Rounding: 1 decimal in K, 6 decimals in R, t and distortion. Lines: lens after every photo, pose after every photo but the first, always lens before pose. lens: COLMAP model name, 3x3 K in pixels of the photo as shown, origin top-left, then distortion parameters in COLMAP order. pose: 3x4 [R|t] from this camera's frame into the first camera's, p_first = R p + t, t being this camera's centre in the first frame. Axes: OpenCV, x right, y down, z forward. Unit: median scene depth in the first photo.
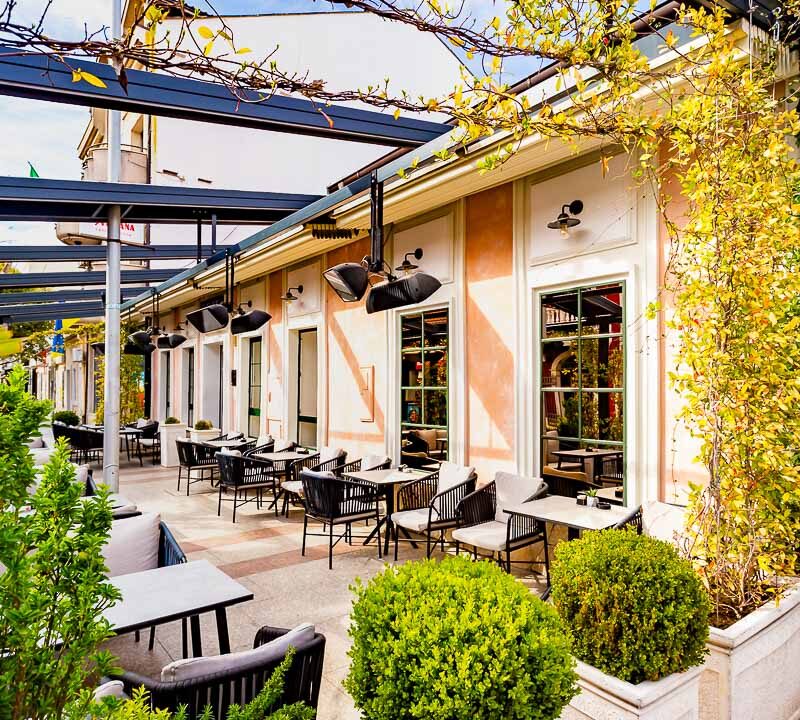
lens RADIAL K [[564.8, 0, 400.5], [0, 564.8, 387.3], [0, 0, 1]] dist [-0.003784, 0.008033]
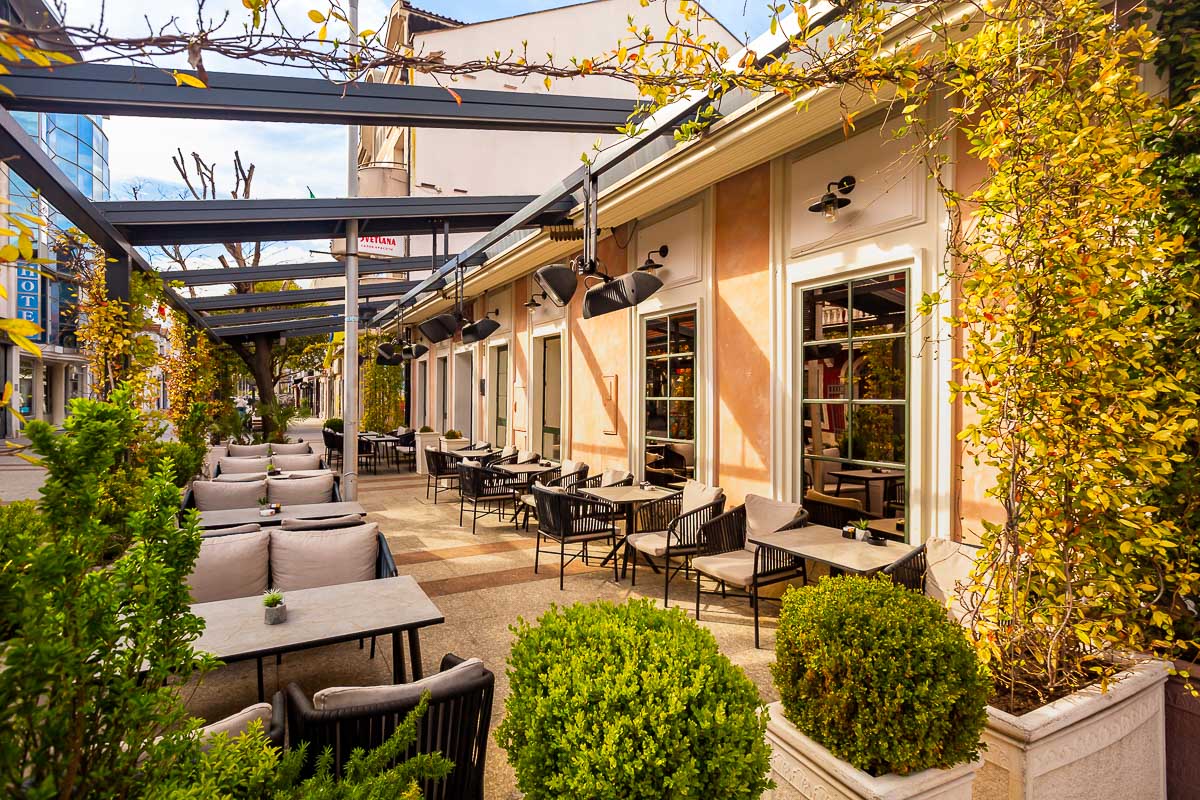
lens RADIAL K [[556.5, 0, 600.0], [0, 556.5, 400.0], [0, 0, 1]] dist [0.000762, -0.001053]
pose [[0.973344, 0.003882, -0.229315, 0.153893], [-0.000464, 0.999888, 0.014958, -0.010876], [0.229348, -0.014453, 0.973237, 0.111072]]
